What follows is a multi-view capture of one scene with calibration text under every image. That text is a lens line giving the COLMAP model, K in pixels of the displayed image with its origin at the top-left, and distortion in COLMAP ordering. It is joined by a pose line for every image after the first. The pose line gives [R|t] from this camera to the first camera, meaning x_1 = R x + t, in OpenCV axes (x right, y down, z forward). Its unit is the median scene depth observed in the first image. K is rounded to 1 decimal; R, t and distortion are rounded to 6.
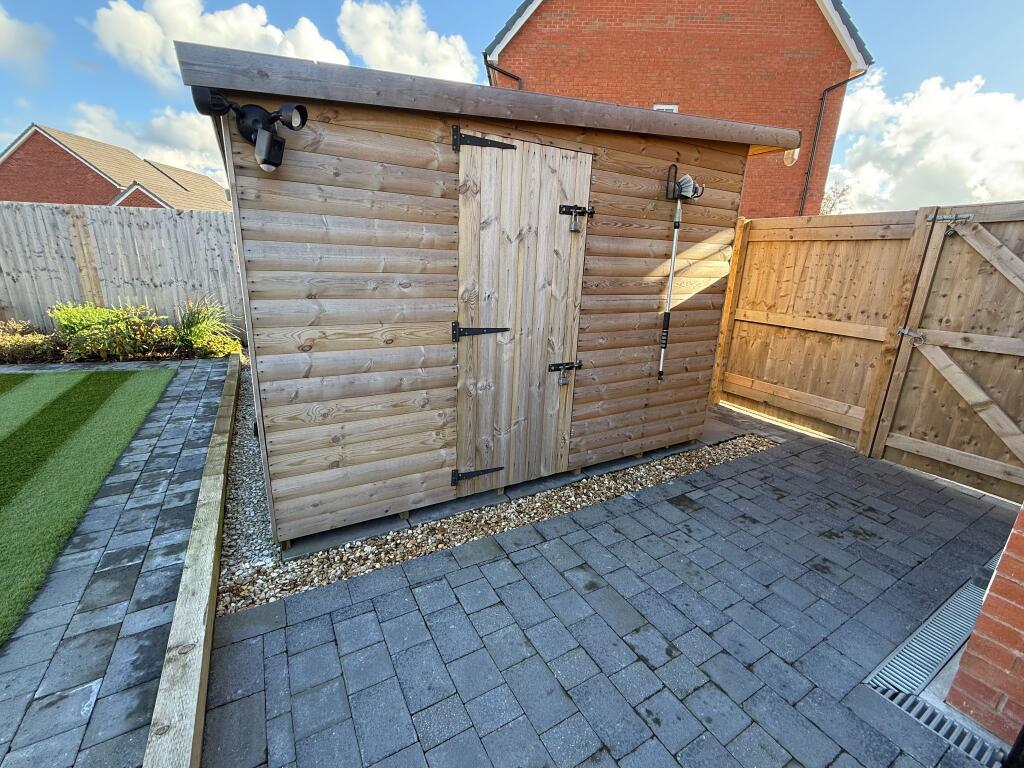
lens RADIAL K [[424.8, 0, 506.1], [0, 424.8, 379.0], [0, 0, 1]] dist [-0.006965, 0.000942]
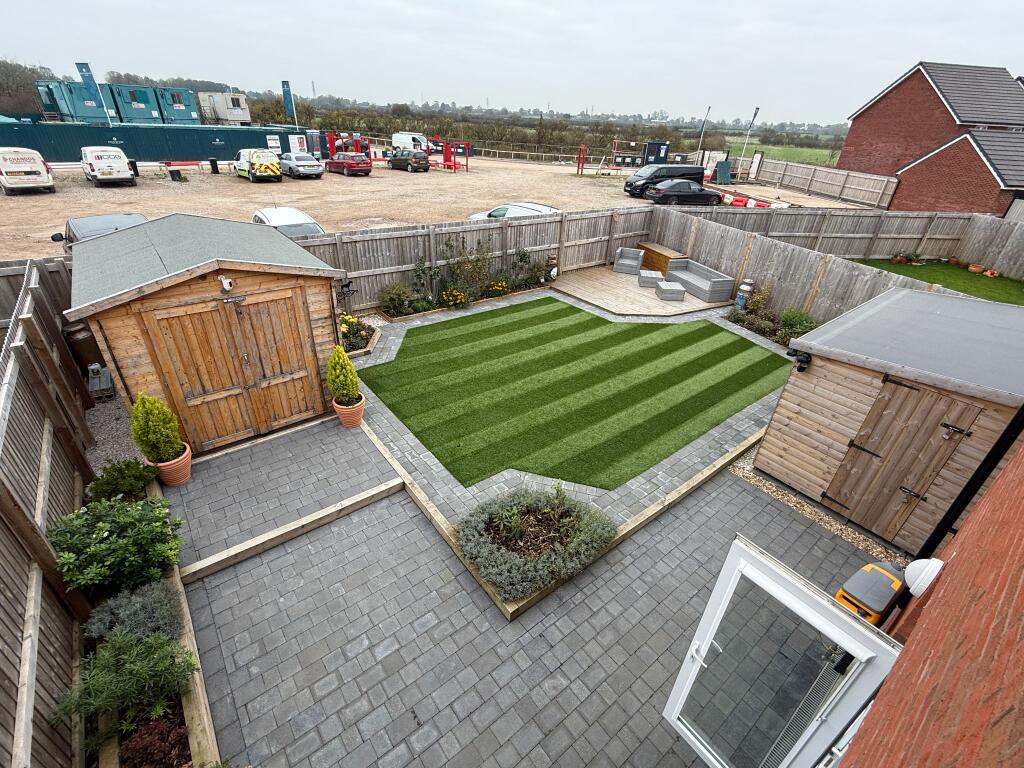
lens RADIAL K [[457.6, 0, 503.0], [0, 457.6, 386.0], [0, 0, 1]] dist [-0.005919, 0.000181]
pose [[0.131908, 0.474018, -0.870579, 1.548930], [-0.296346, 0.856945, 0.421693, -0.812171], [0.945928, 0.202368, 0.253511, -1.405912]]
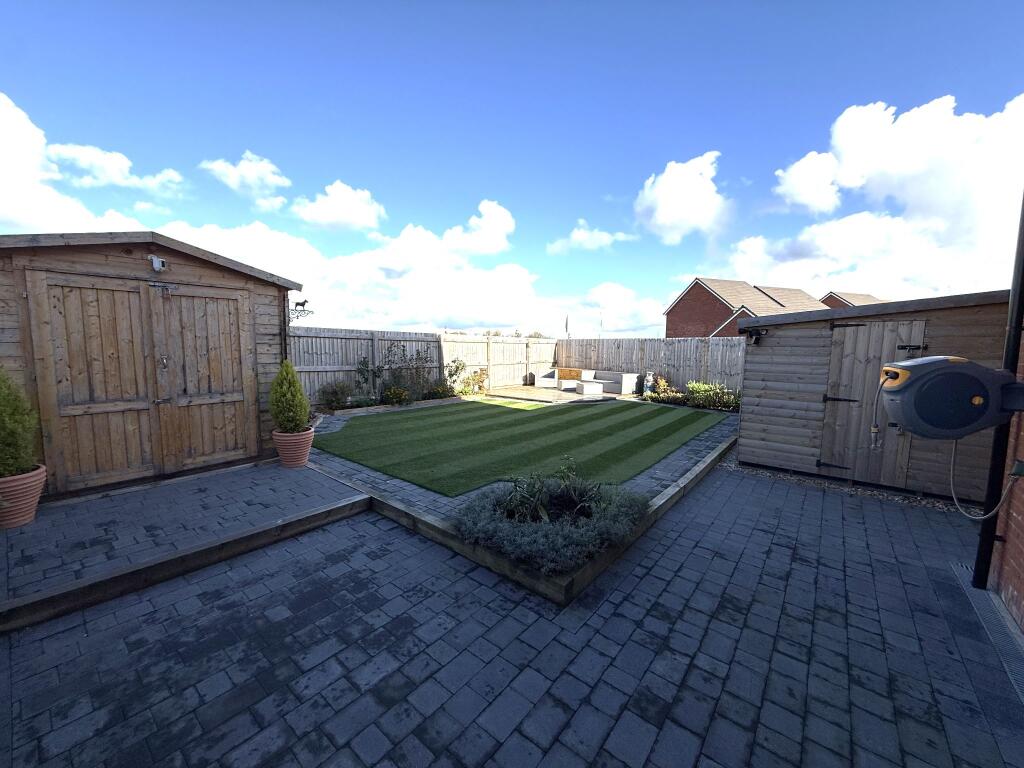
lens RADIAL K [[406.1, 0, 505.3], [0, 406.1, 387.7], [0, 0, 1]] dist [-0.002052, -0.000003]
pose [[0.349954, 0.068409, -0.934266, 1.307489], [-0.246476, 0.968913, -0.021378, 0.306002], [0.903760, 0.237755, 0.355936, -1.387221]]
